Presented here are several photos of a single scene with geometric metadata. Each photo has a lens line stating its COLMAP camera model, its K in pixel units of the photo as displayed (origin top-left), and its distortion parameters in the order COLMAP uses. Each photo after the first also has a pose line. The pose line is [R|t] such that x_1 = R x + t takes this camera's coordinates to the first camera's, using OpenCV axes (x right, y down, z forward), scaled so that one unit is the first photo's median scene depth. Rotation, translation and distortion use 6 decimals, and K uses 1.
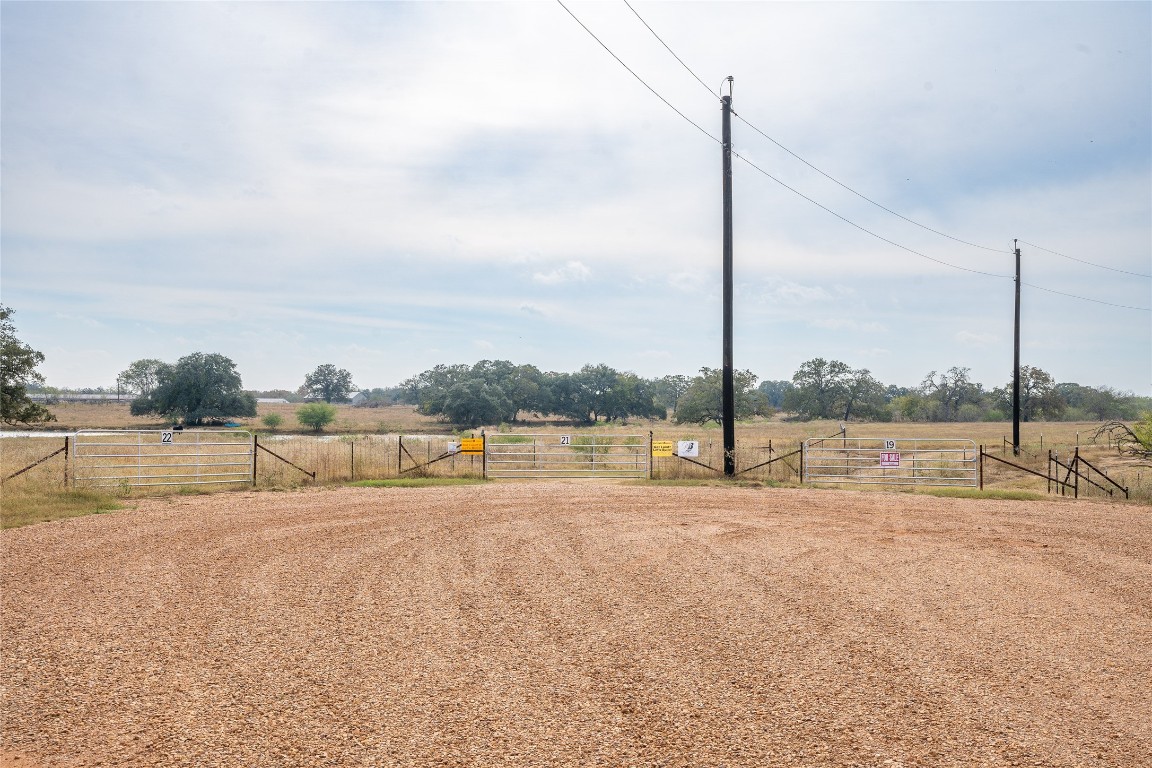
lens RADIAL K [[1145.7, 0, 576.3], [0, 1145.7, 388.6], [0, 0, 1]] dist [0.019974, 0.000000]
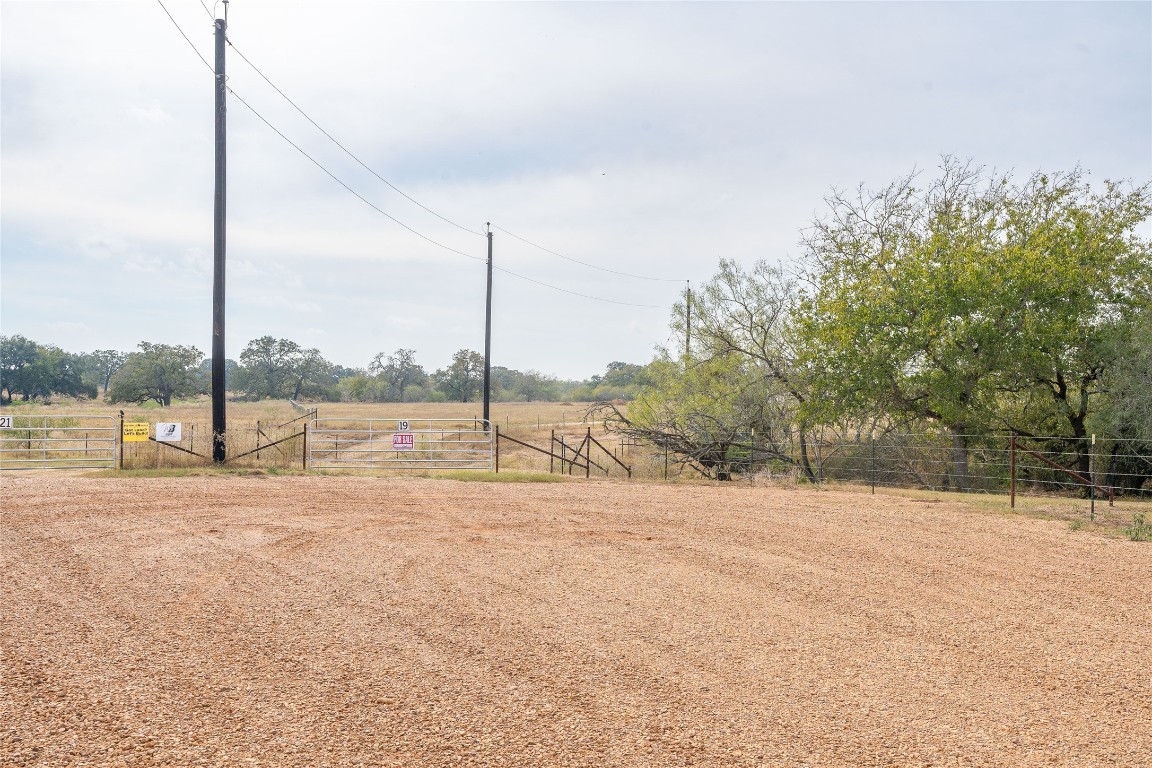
lens RADIAL K [[1145.7, 0, 580.4], [0, 1145.7, 388.7], [0, 0, 1]] dist [0.019974, 0.000000]
pose [[0.886272, 0.009384, 0.463071, -0.004201], [-0.017407, 0.999763, 0.013057, 0.000711], [-0.462839, -0.019632, 0.886225, 0.017982]]
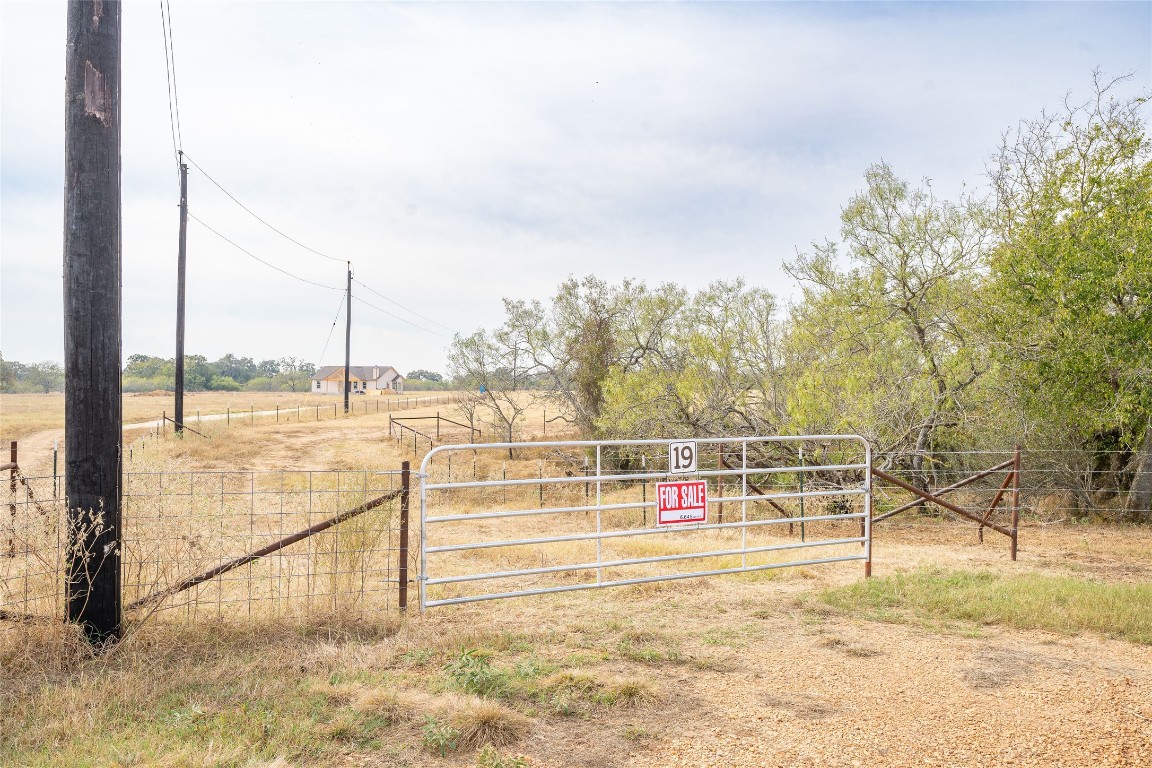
lens RADIAL K [[914.4, 0, 578.6], [0, 914.4, 383.7], [0, 0, 1]] dist [0.000582, -0.009863]
pose [[0.542527, 0.009670, 0.839982, 0.006270], [-0.024381, 0.999694, 0.004238, 0.004230], [-0.839684, -0.022779, 0.542597, 0.134910]]
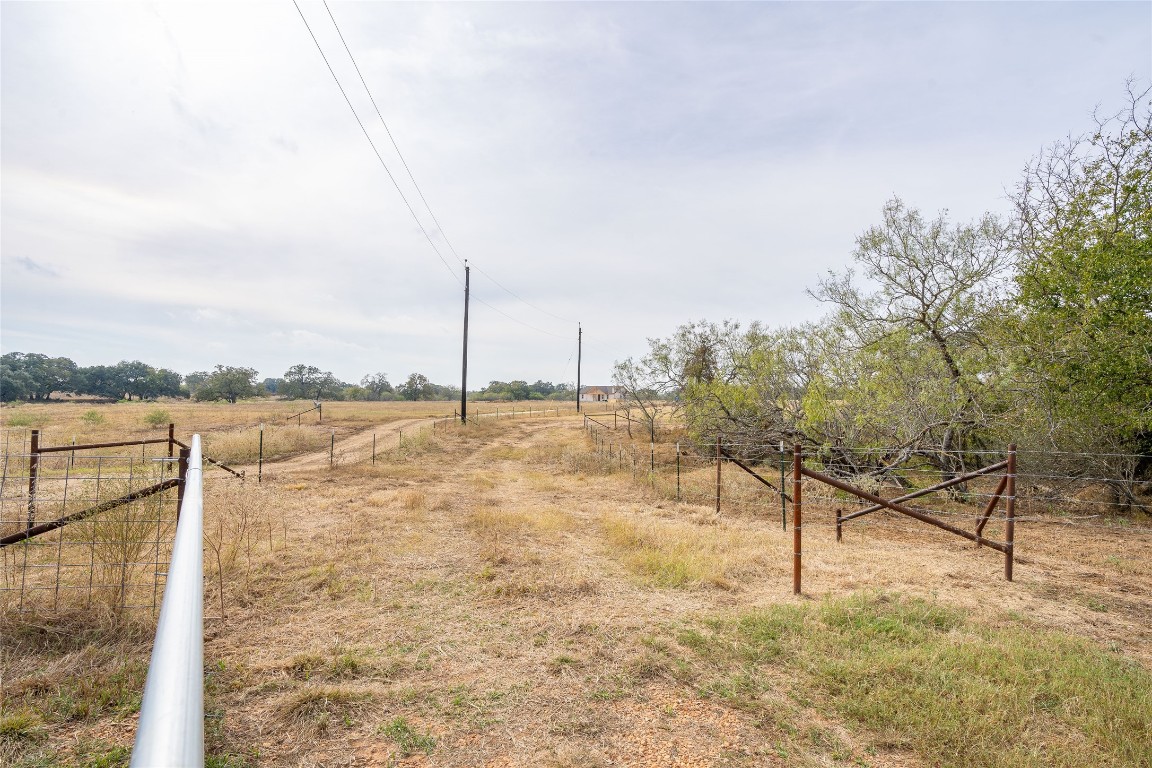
lens RADIAL K [[528.0, 0, 577.9], [0, 528.0, 387.0], [0, 0, 1]] dist [-0.003227, 0.001537]
pose [[0.770263, 0.020934, 0.637383, 0.029932], [-0.021374, 0.999747, -0.007005, 0.005096], [-0.637368, -0.008228, 0.770515, 0.135738]]
